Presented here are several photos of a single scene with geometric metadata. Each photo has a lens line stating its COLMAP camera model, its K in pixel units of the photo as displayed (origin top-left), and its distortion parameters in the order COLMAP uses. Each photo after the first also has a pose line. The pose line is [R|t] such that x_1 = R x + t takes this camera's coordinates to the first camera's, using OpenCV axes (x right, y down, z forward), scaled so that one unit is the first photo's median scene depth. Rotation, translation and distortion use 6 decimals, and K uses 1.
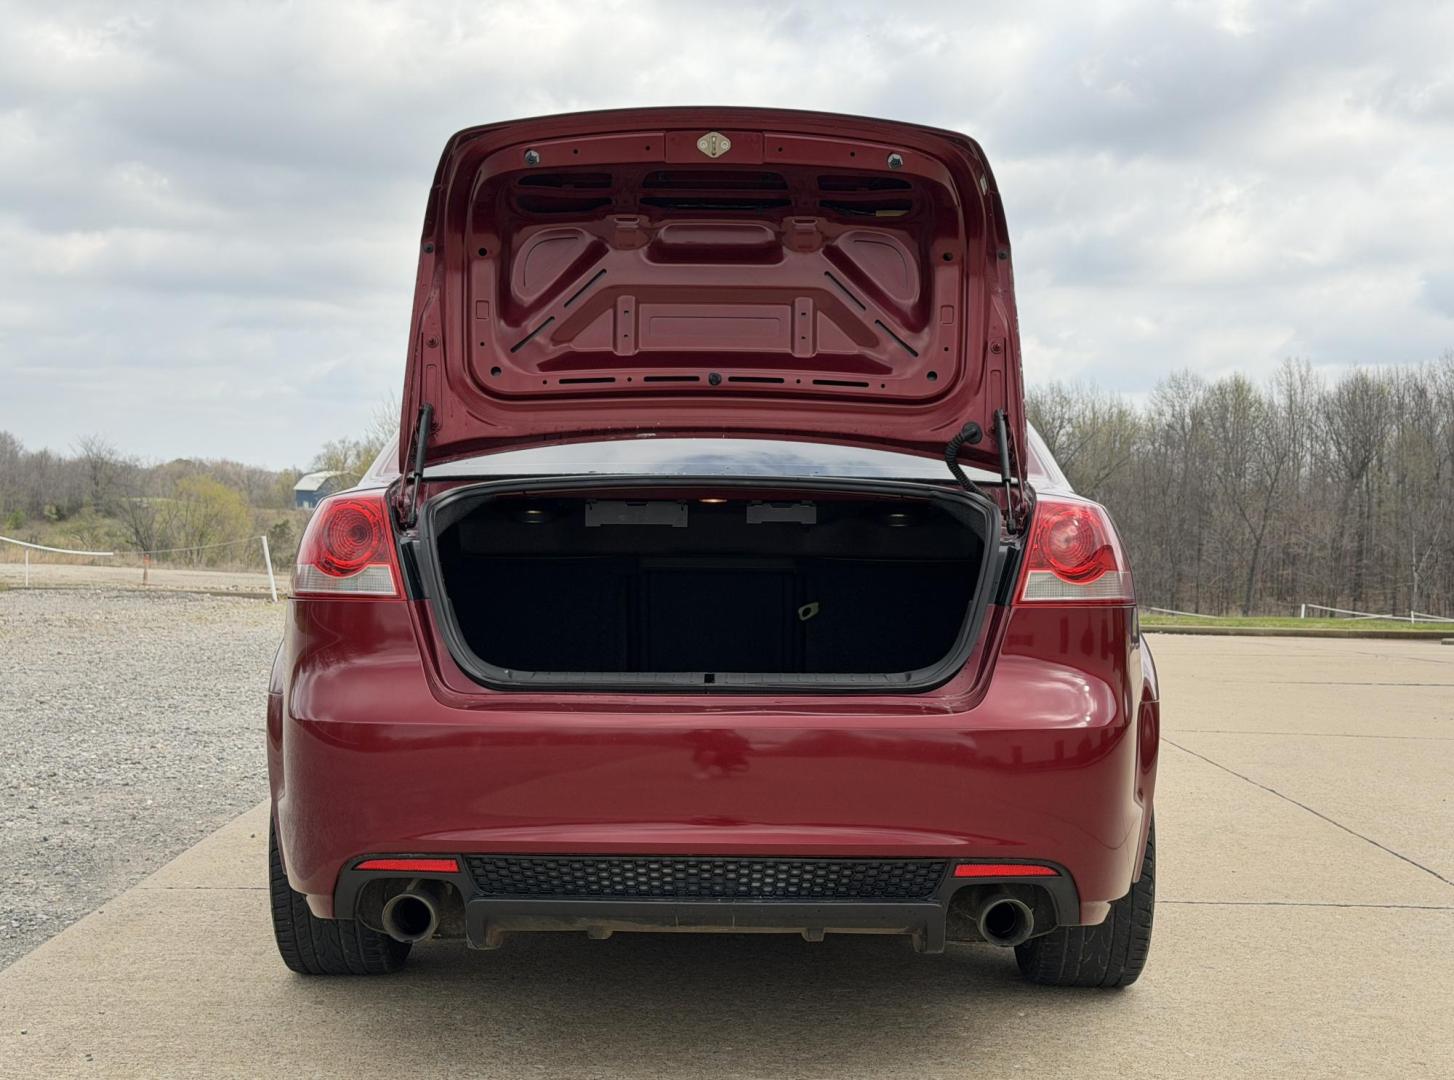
lens RADIAL K [[2395.4, 0, 744.7], [0, 2395.4, 519.9], [0, 0, 1]] dist [0.140535, 0.000000]
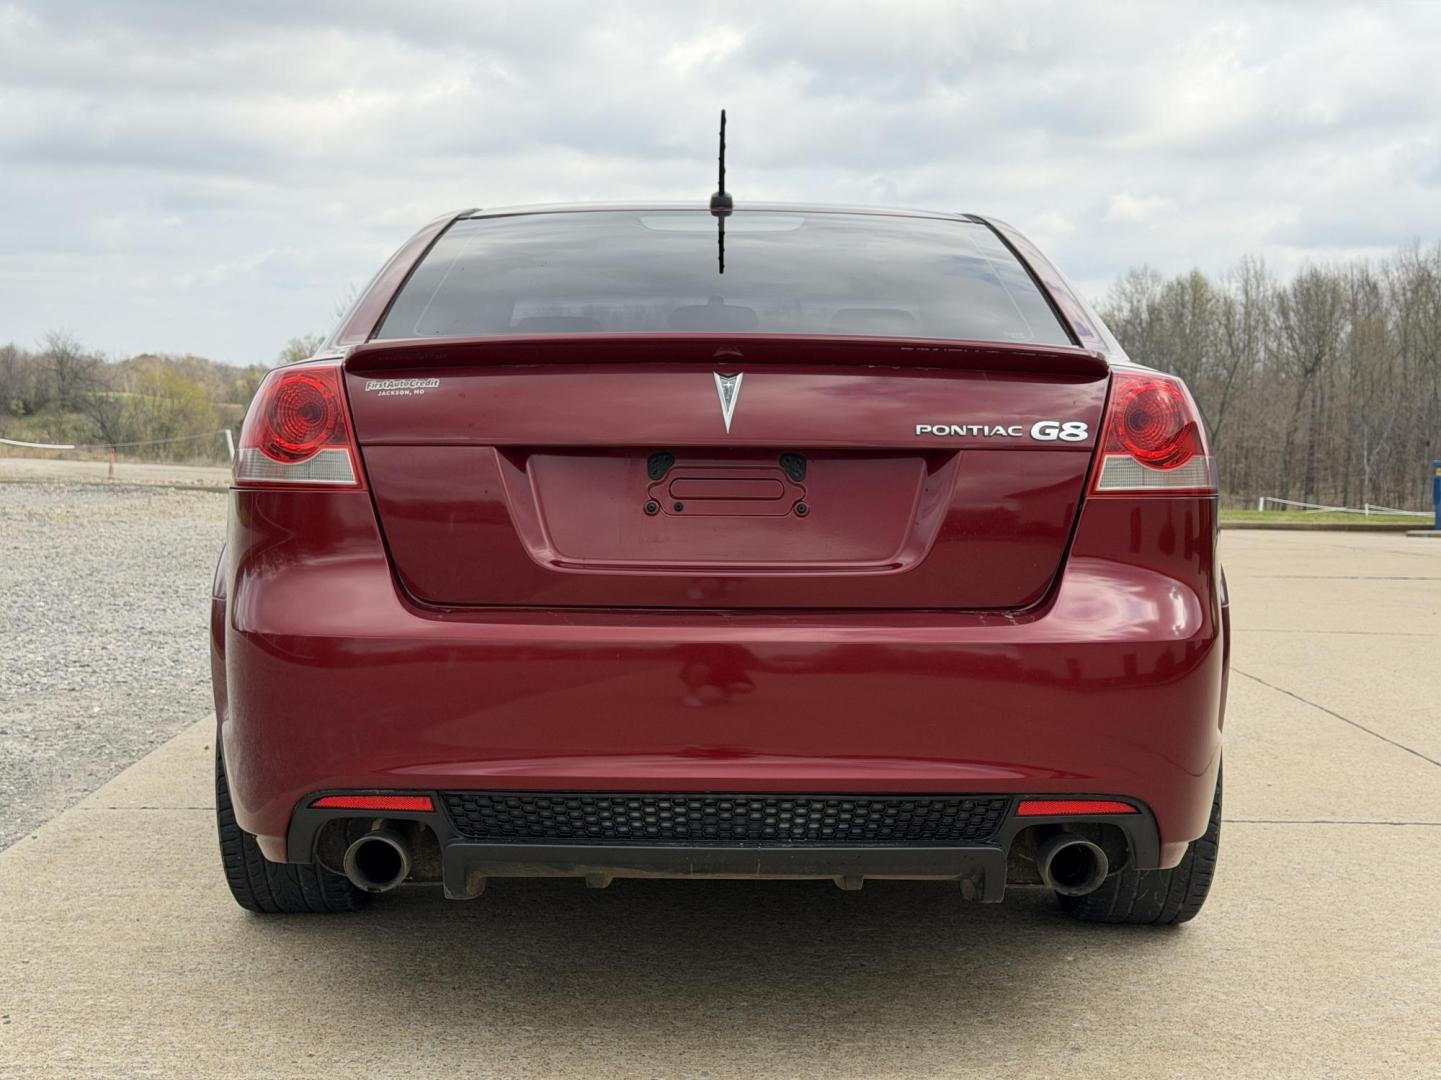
lens RADIAL K [[2374.0, 0, 714.2], [0, 2374.0, 543.1], [0, 0, 1]] dist [0.140535, 0.000000]
pose [[0.999996, -0.001067, 0.002470, -0.019027], [0.000932, 0.998556, 0.053713, 0.006134], [-0.002523, -0.053711, 0.998553, 0.144738]]
